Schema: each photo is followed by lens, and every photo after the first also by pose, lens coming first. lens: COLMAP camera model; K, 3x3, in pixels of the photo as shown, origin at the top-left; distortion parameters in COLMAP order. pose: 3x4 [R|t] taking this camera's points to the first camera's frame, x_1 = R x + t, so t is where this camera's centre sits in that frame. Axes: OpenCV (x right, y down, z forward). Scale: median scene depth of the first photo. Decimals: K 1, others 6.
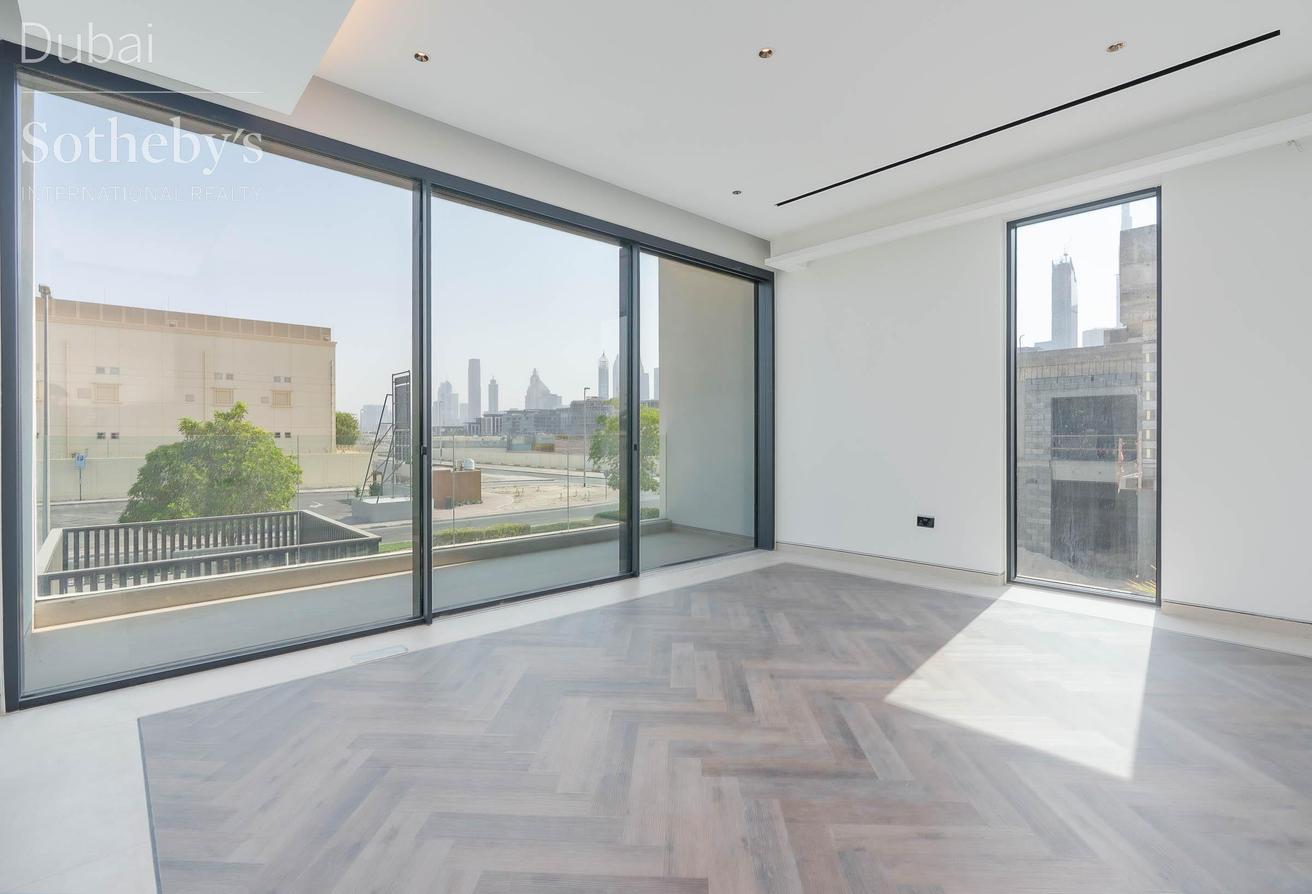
lens RADIAL K [[602.4, 0, 663.5], [0, 602.4, 440.6], [0, 0, 1]] dist [-0.013444, 0.000103]
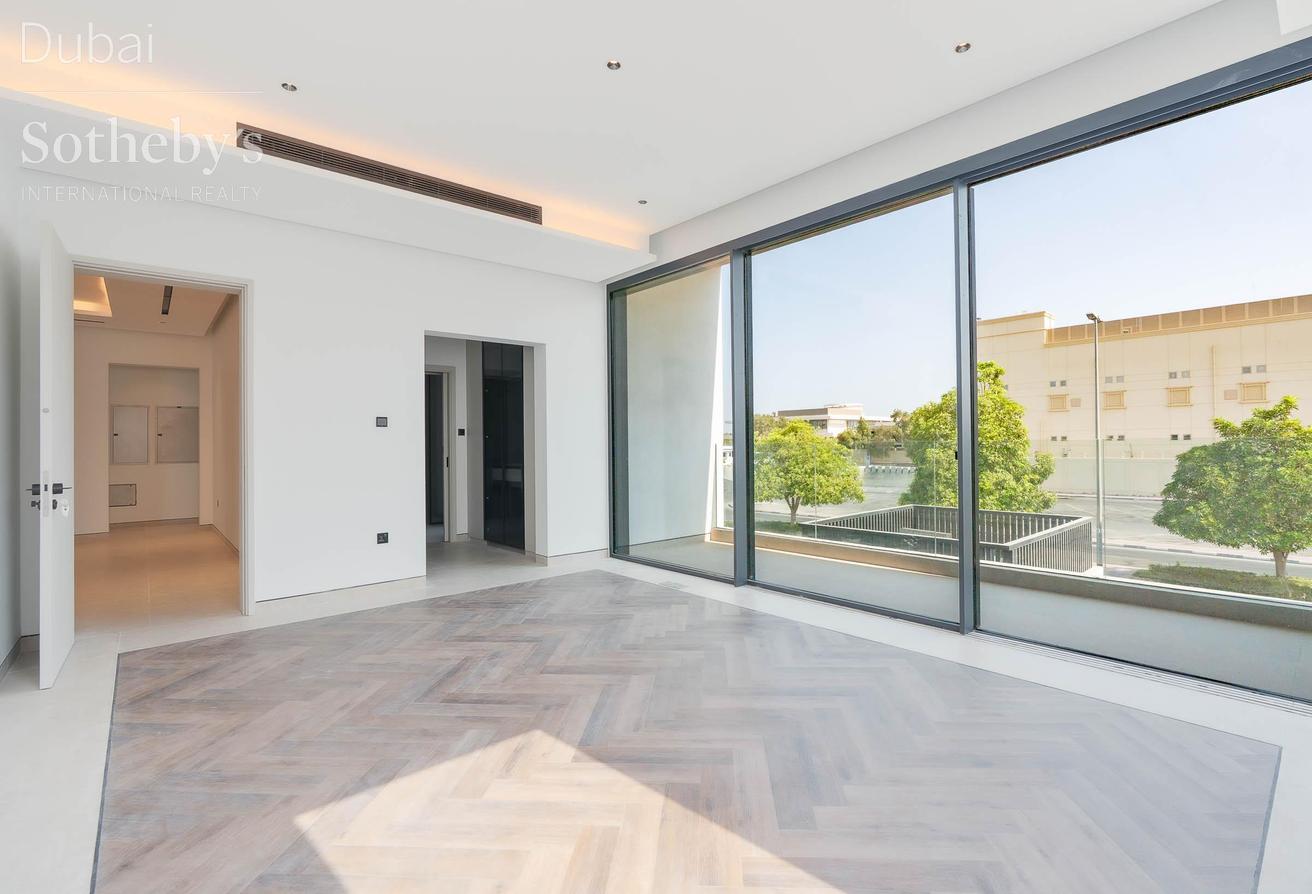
lens RADIAL K [[602.4, 0, 663.5], [0, 602.4, 440.6], [0, 0, 1]] dist [-0.013444, 0.000103]
pose [[-0.025491, -0.003119, -0.999670, 0.883350], [0.002709, 0.999991, -0.003189, -0.009882], [0.999671, -0.002789, -0.025482, 0.832848]]
